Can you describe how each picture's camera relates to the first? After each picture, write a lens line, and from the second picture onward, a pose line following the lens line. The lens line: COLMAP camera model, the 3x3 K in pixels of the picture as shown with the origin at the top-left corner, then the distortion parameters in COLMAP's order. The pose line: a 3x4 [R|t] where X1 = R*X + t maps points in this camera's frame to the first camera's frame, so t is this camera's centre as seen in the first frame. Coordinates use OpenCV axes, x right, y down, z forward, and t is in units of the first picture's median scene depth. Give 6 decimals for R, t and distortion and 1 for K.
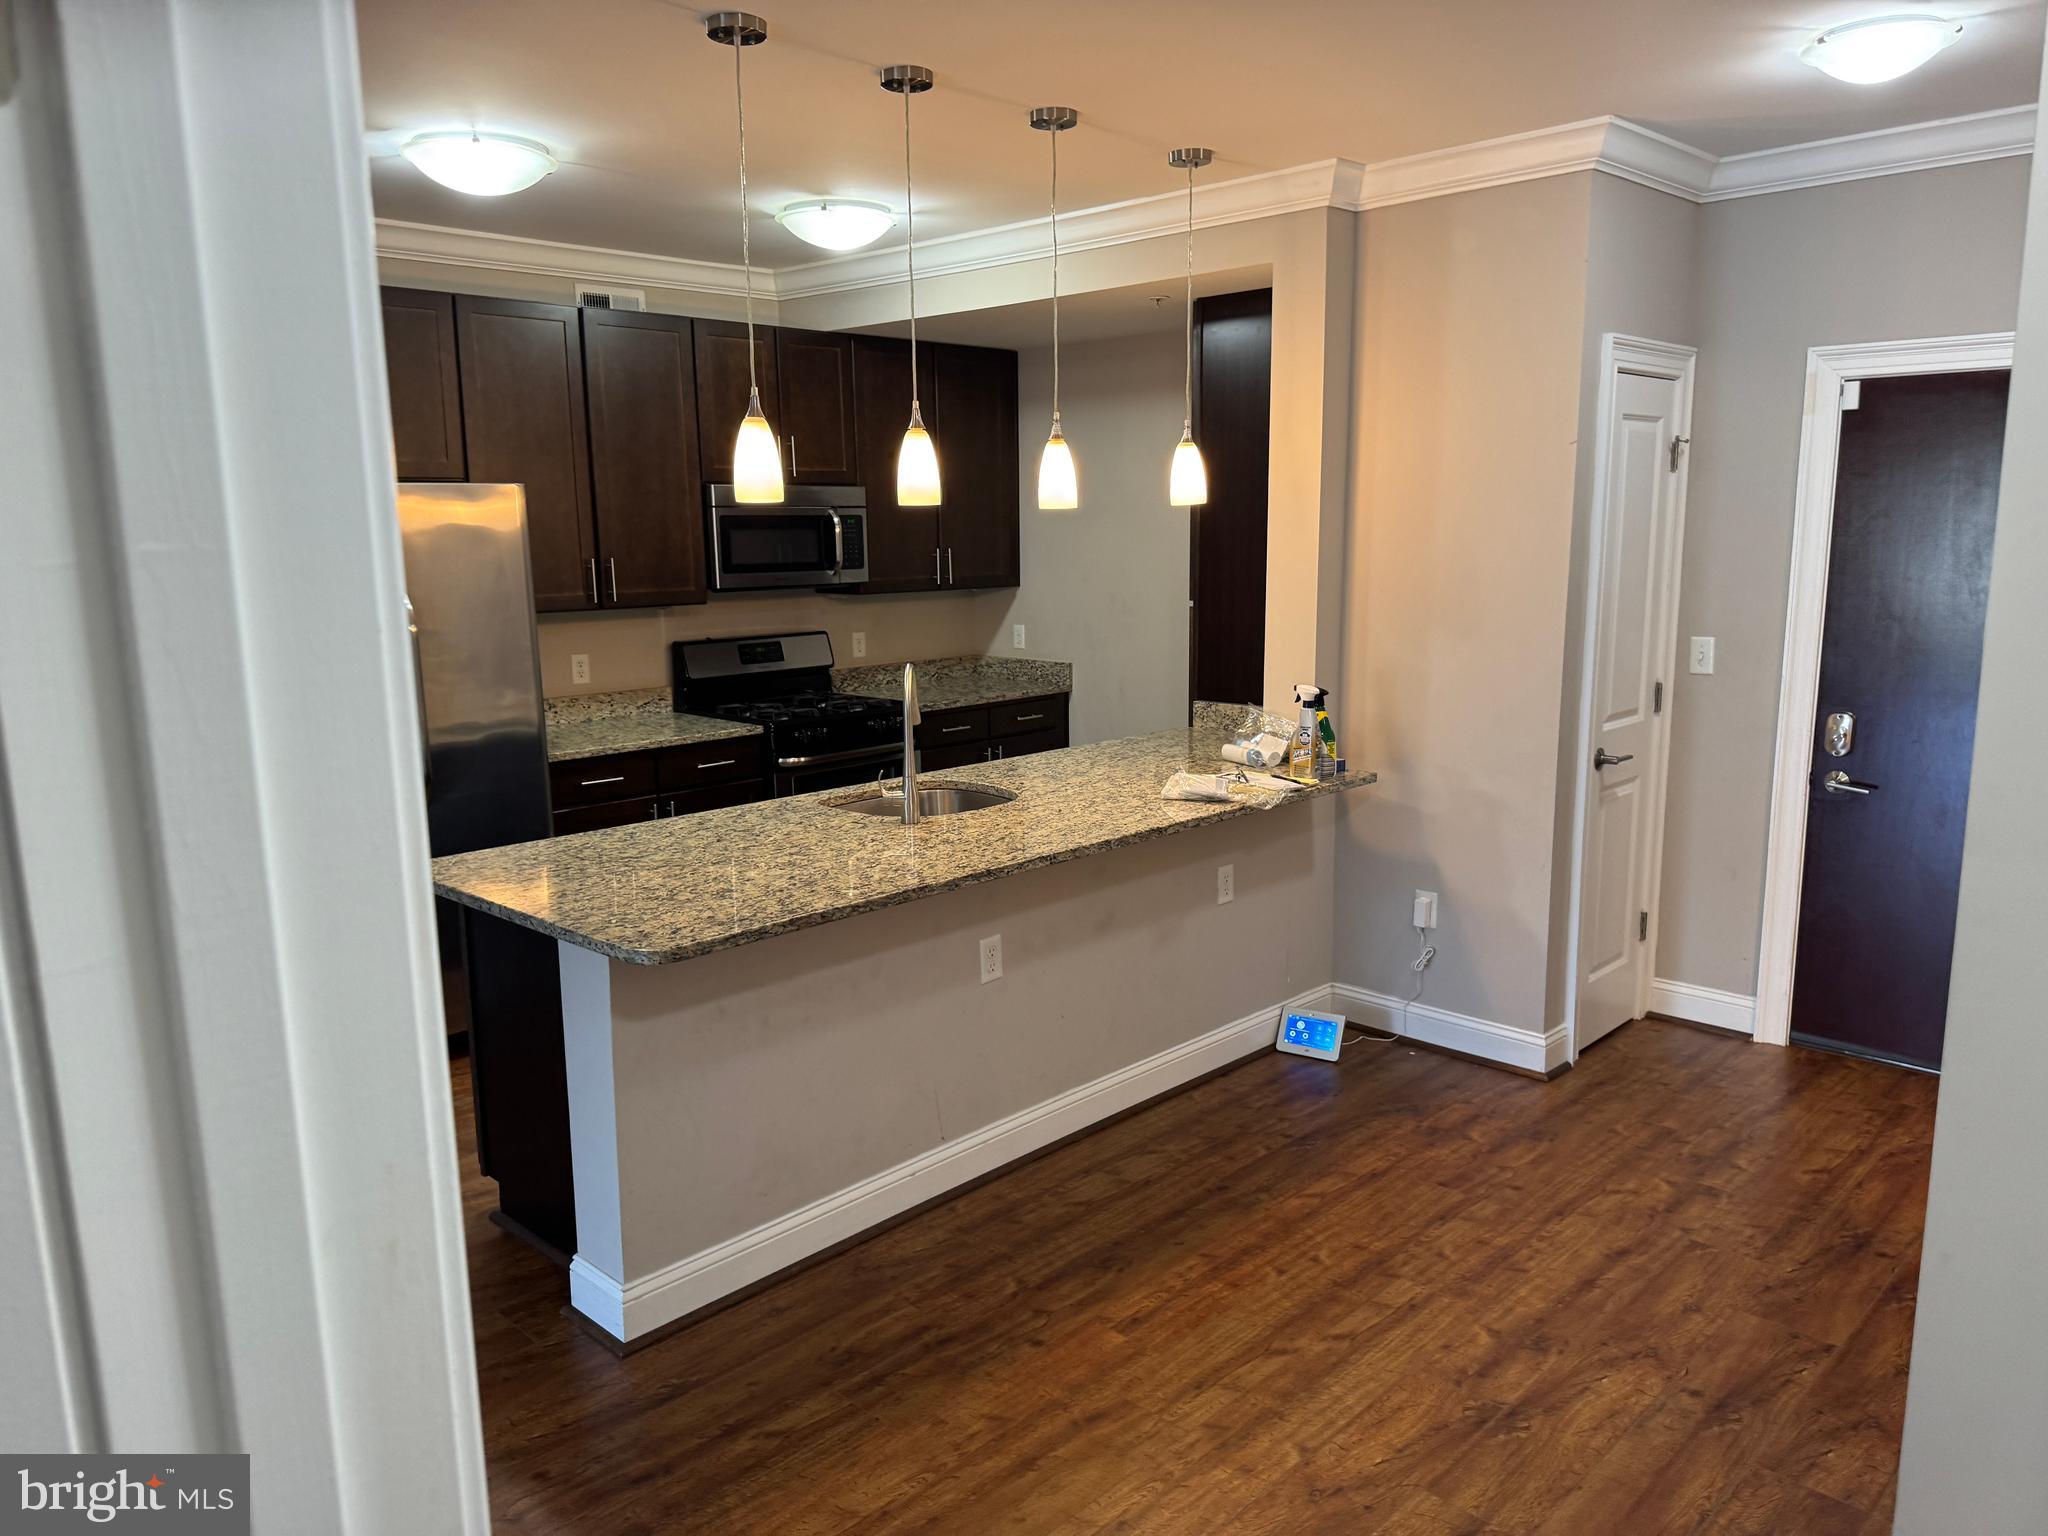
lens RADIAL K [[1326.3, 0, 1024.0], [0, 1326.3, 768.0], [0, 0, 1]] dist [-0.000403, -0.001139]
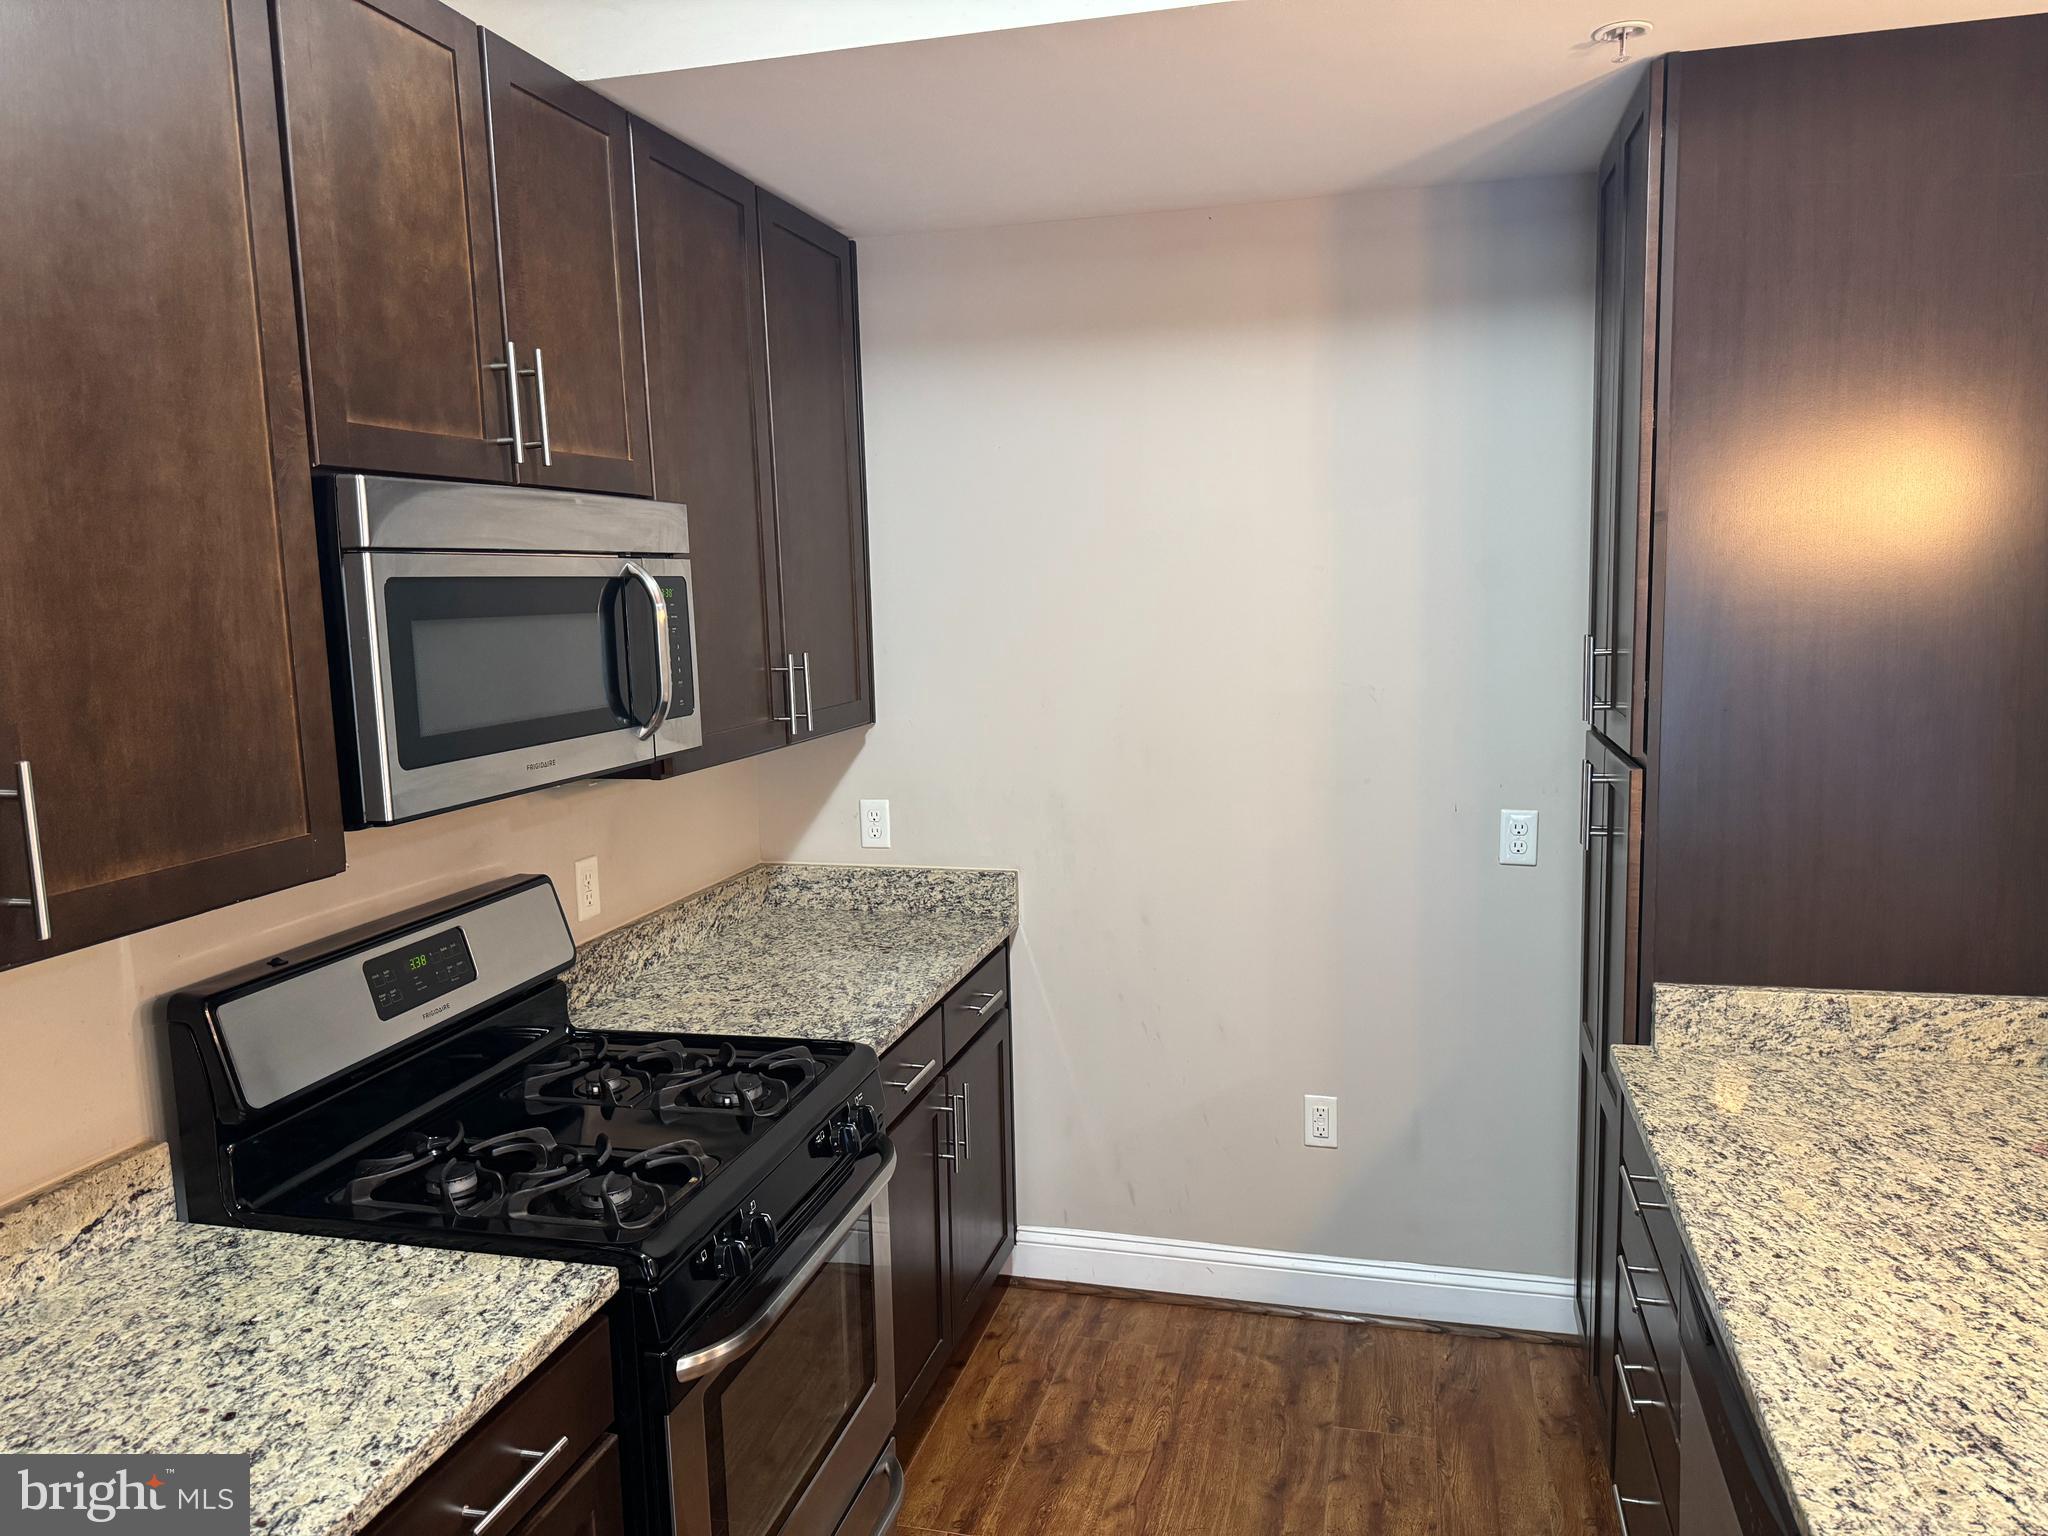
lens RADIAL K [[1395.6, 0, 1024.0], [0, 1395.6, 768.0], [0, 0, 1]] dist [0.060597, -0.099755]
pose [[0.871917, -0.074572, 0.483942, -0.226213], [0.103321, 0.994102, -0.032968, -0.106762], [-0.478629, 0.078747, 0.874479, 0.573905]]
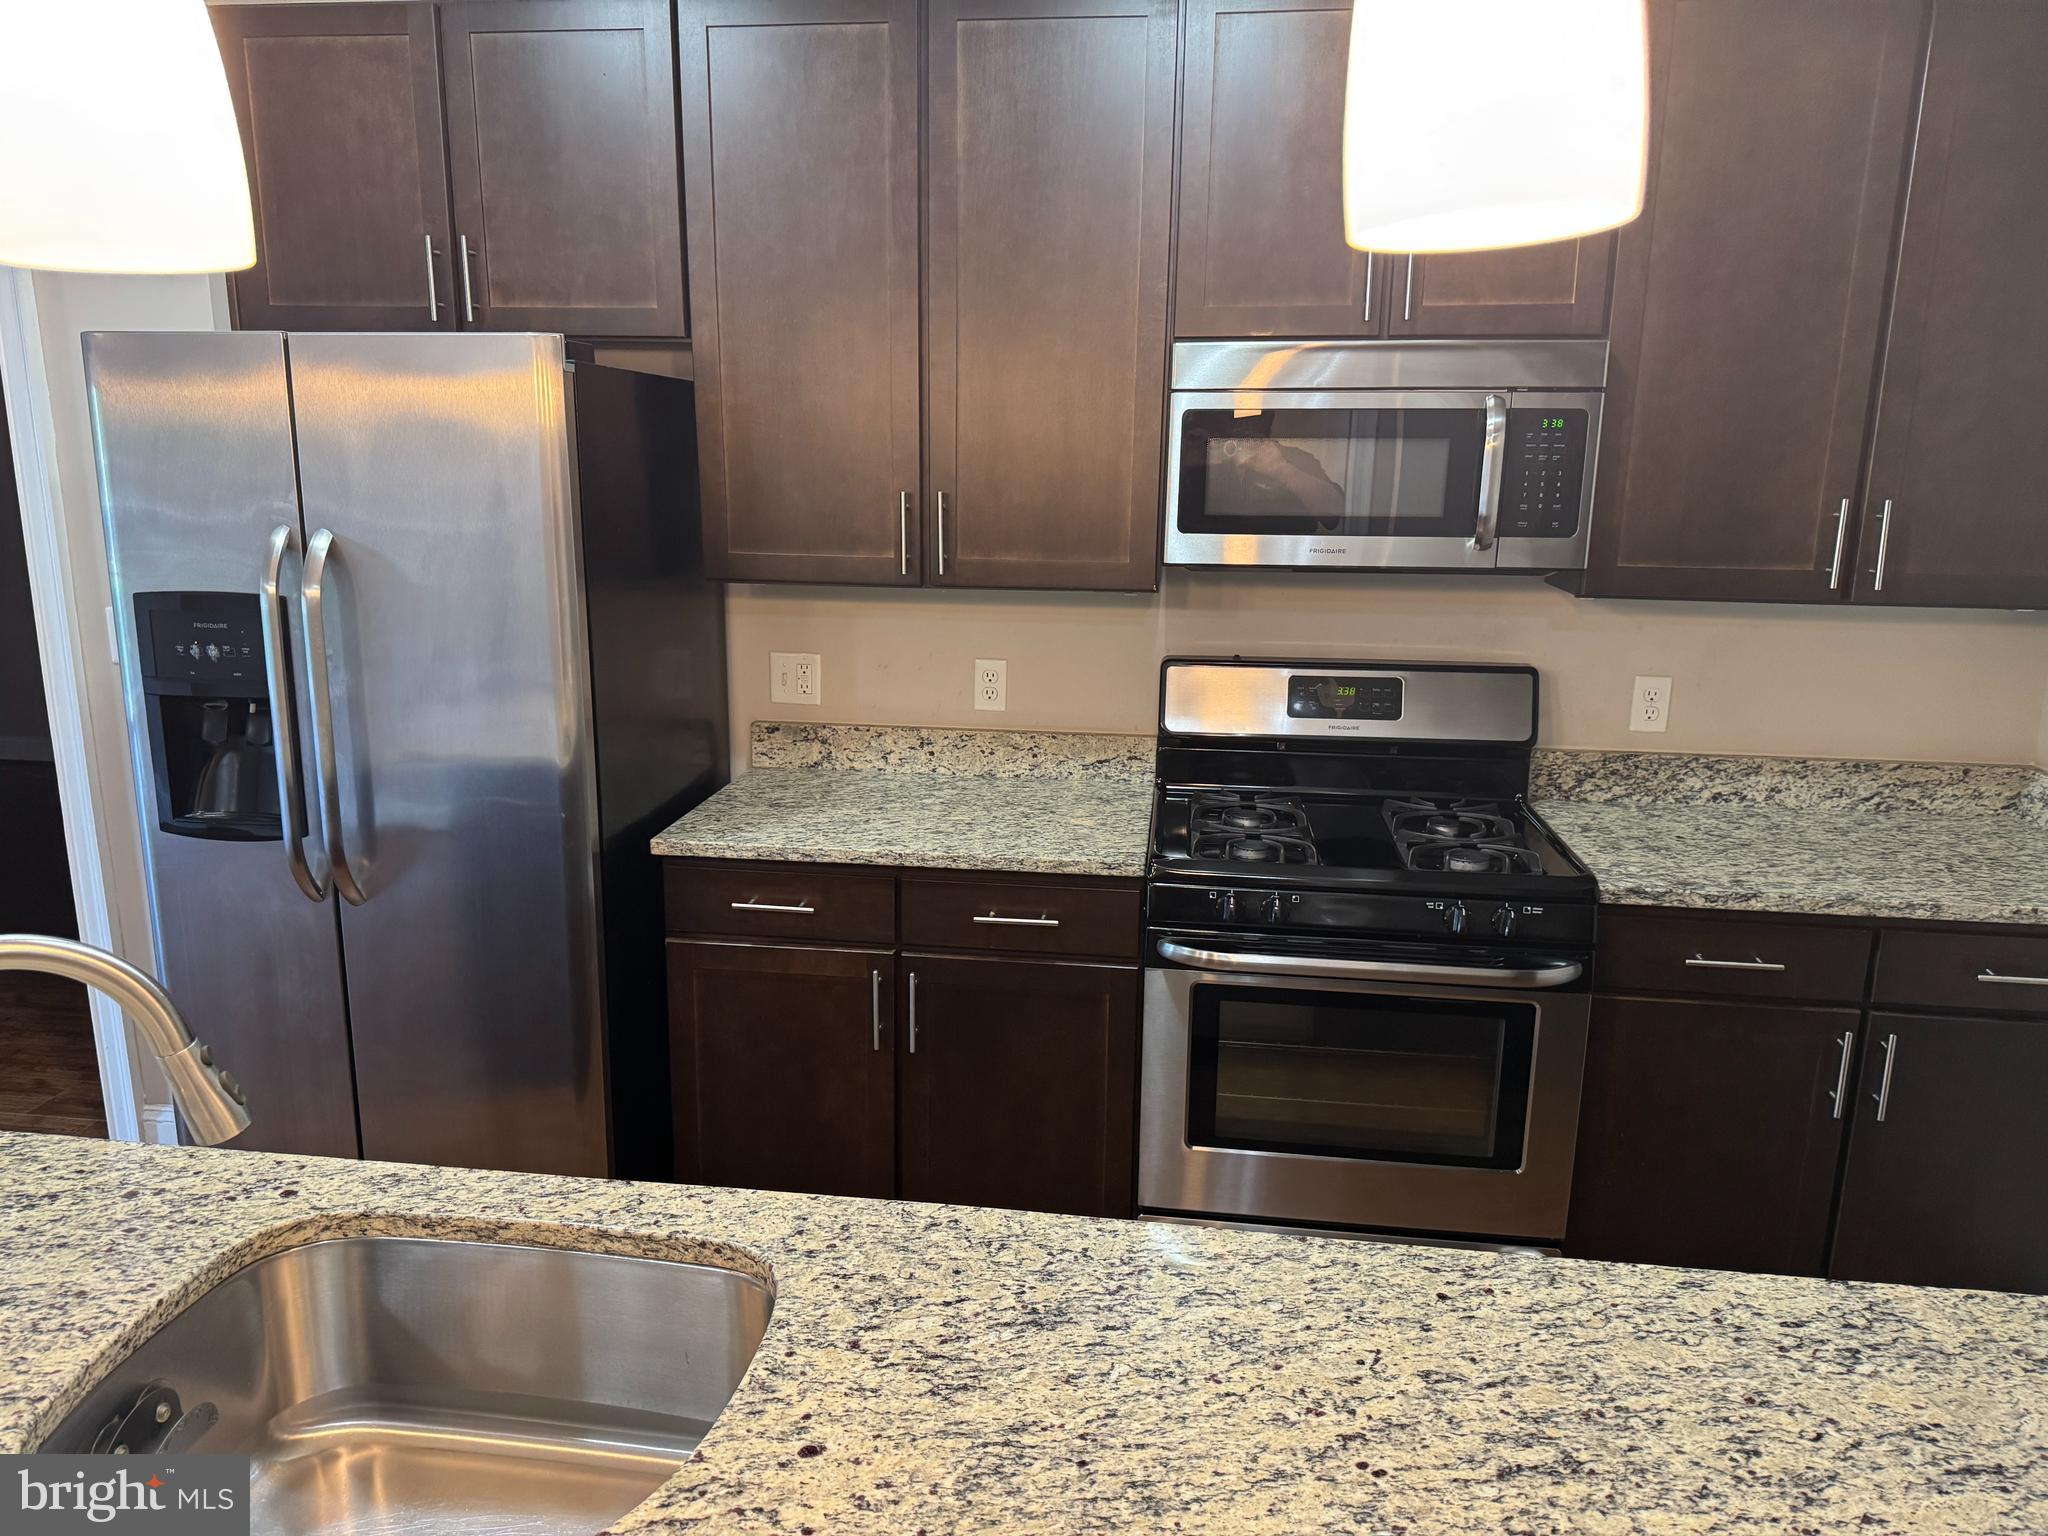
lens RADIAL K [[1448.0, 0, 1024.0], [0, 1448.0, 768.0], [0, 0, 1]] dist [0.001094, -0.004935]
pose [[0.607447, 0.195932, -0.769817, 0.135746], [-0.157506, 0.979571, 0.125033, -0.104531], [0.778588, 0.045300, 0.625898, 0.554663]]
